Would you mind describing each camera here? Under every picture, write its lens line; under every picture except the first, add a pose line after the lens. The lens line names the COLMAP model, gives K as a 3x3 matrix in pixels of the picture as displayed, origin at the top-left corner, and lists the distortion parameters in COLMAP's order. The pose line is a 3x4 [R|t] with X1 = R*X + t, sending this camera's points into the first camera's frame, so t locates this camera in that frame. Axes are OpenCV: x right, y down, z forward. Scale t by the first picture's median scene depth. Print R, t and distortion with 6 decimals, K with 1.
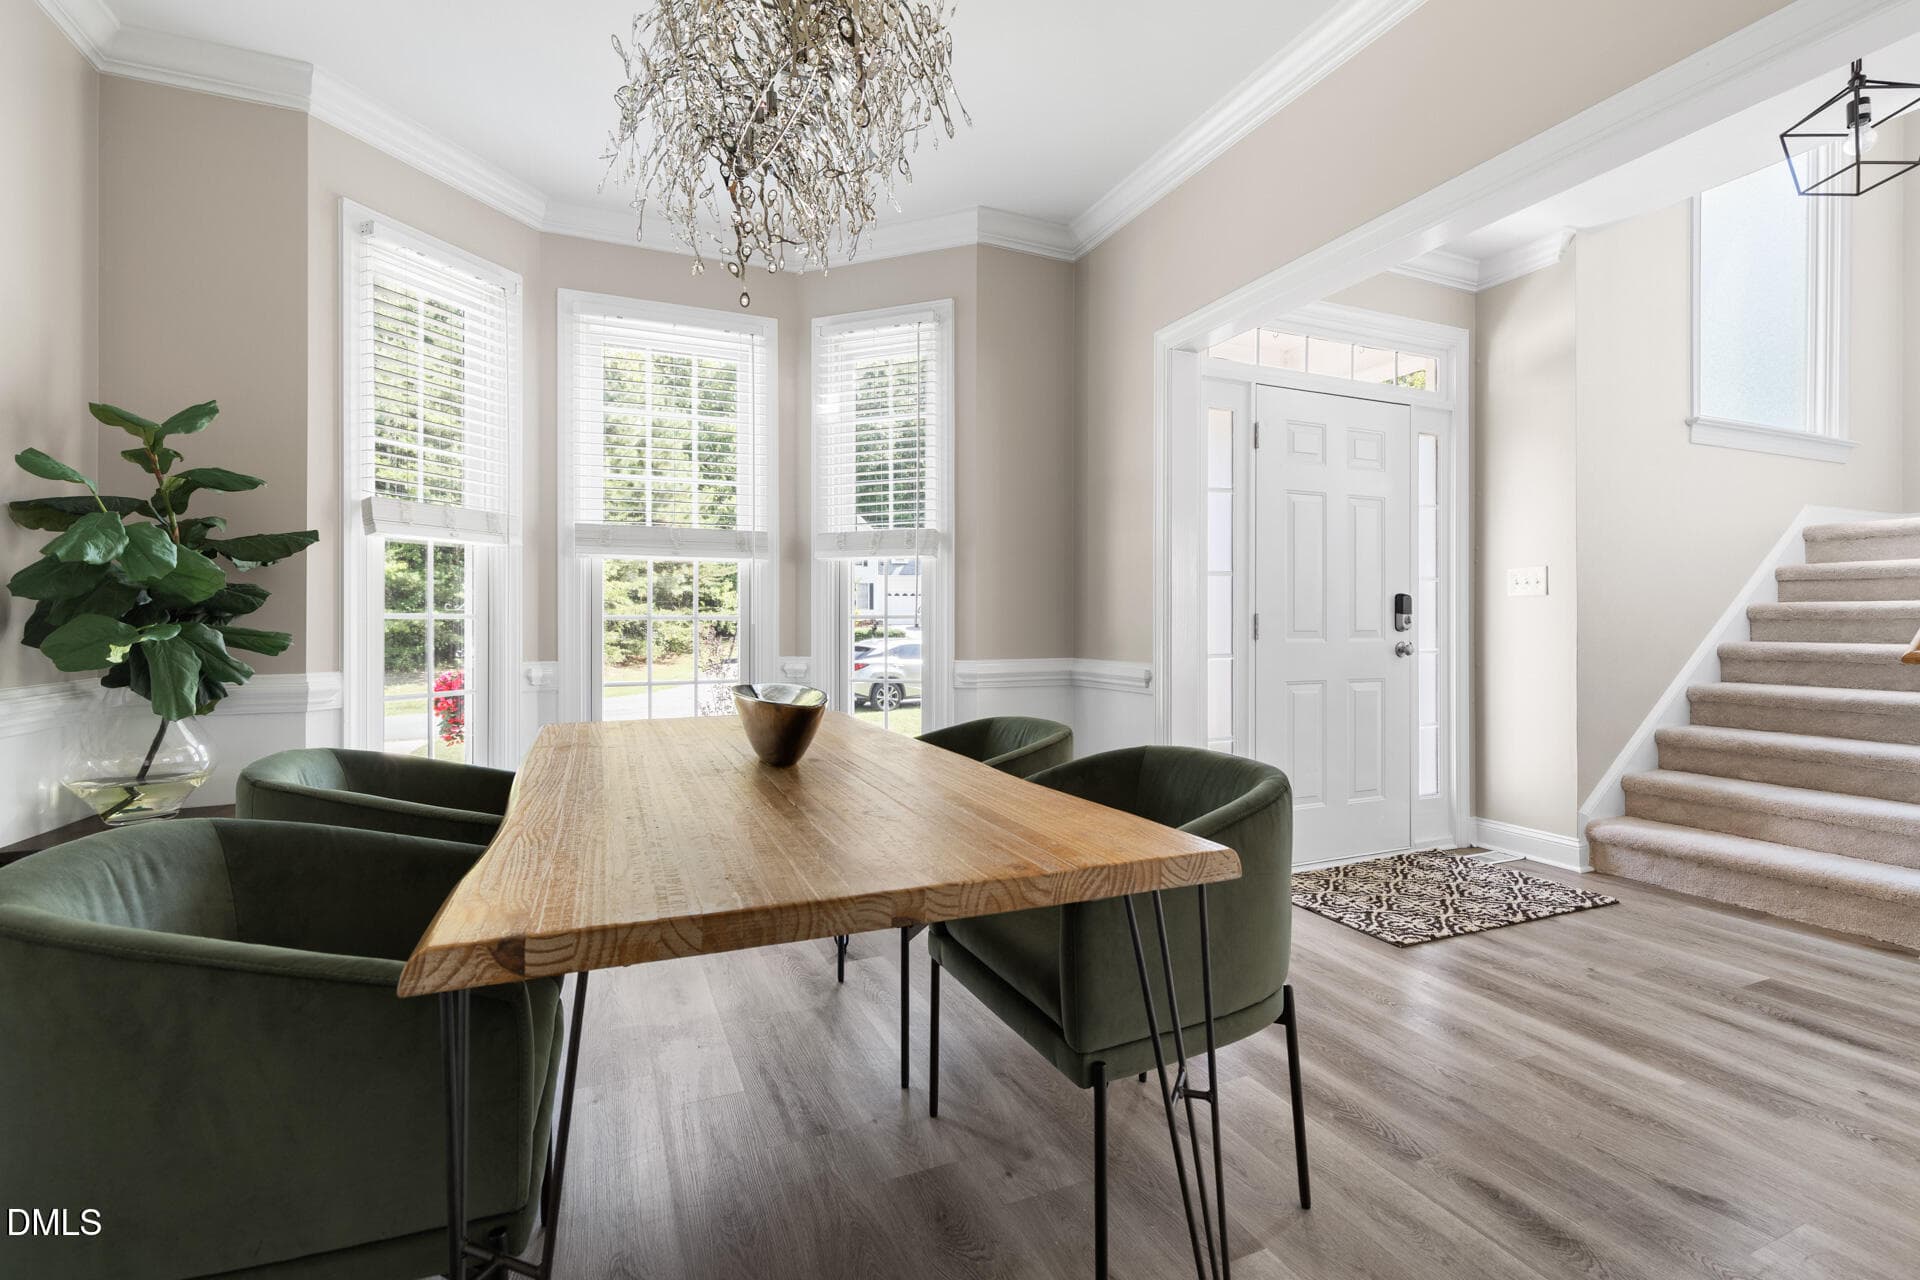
lens RADIAL K [[872.0, 0, 951.4], [0, 872.0, 629.6], [0, 0, 1]] dist [0.002565, 0.000723]
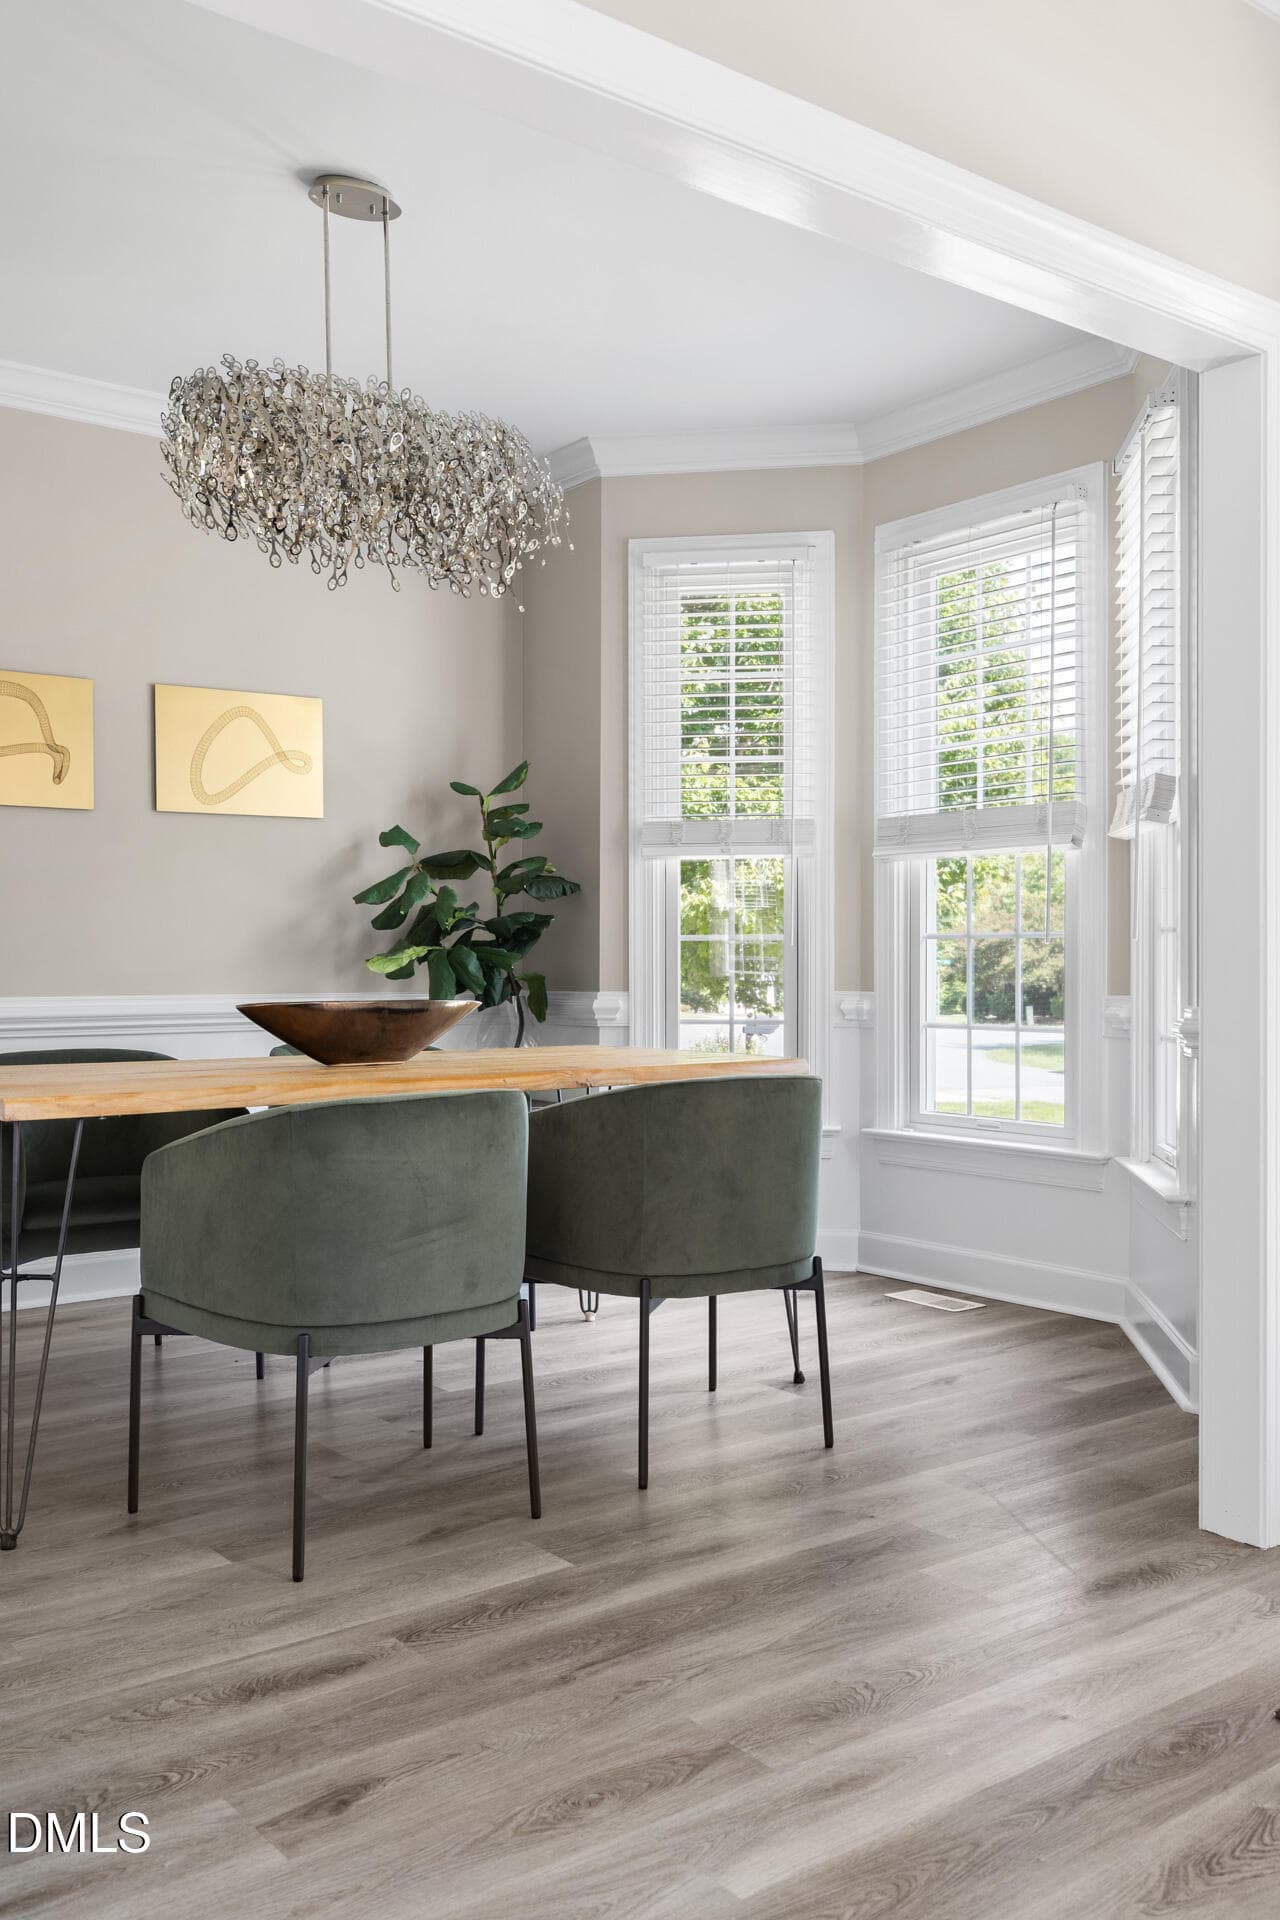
lens RADIAL K [[1670.7, 0, 625.0], [0, 1670.7, 971.5], [0, 0, 1]] dist [0.014447, 0.001632]
pose [[0.224832, 0.005330, -0.974383, 1.272162], [-0.004810, 0.999979, 0.004360, 0.014670], [0.974386, 0.003706, 0.224853, 0.553055]]
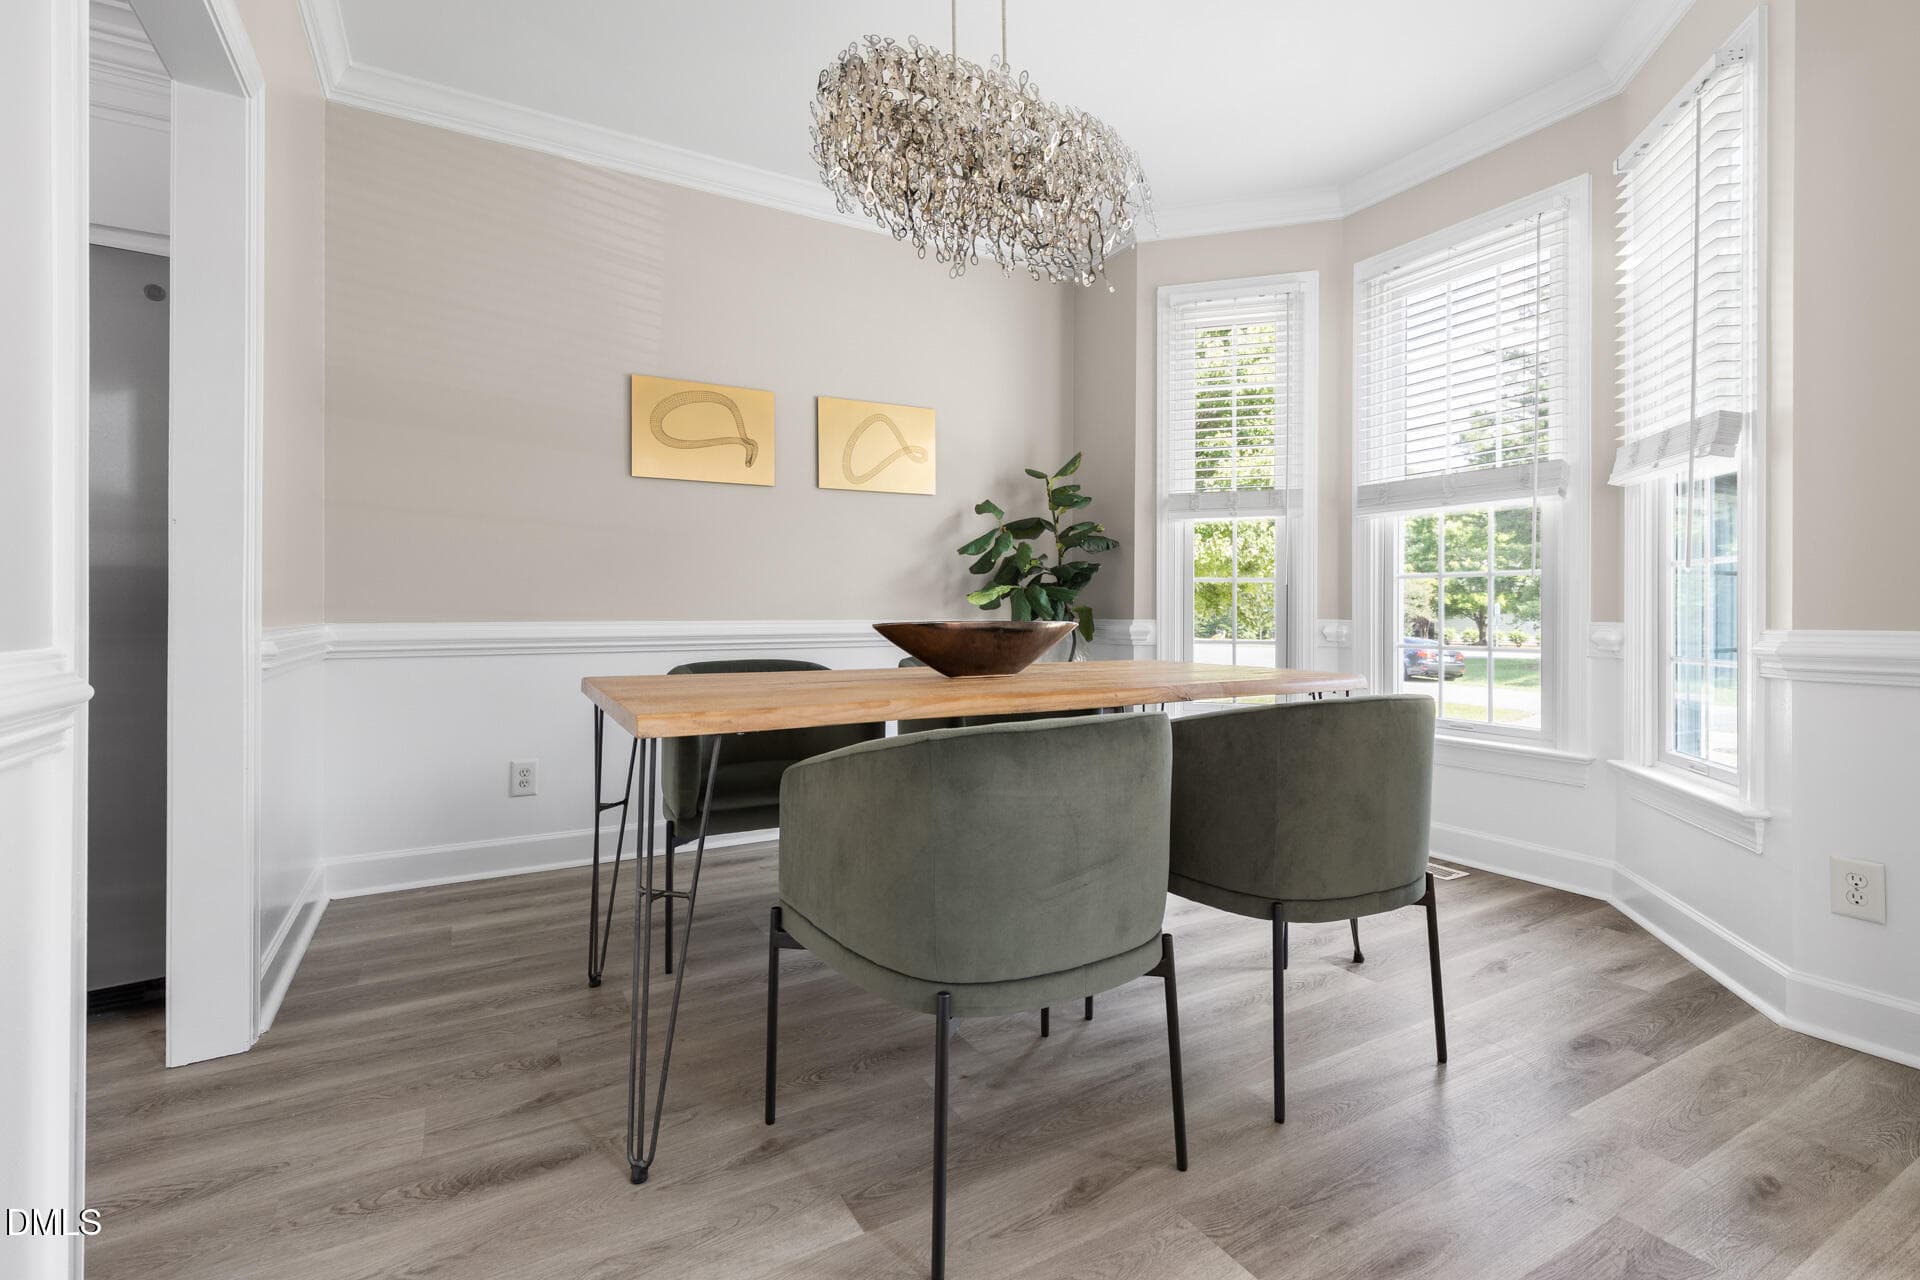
lens RADIAL K [[872.0, 0, 968.0], [0, 872.0, 611.9], [0, 0, 1]] dist [0.002565, 0.000723]
pose [[0.102816, 0.001948, -0.994698, 0.697059], [-0.007169, 0.999974, 0.001217, 0.036140], [0.994675, 0.007006, 0.102827, 0.555565]]
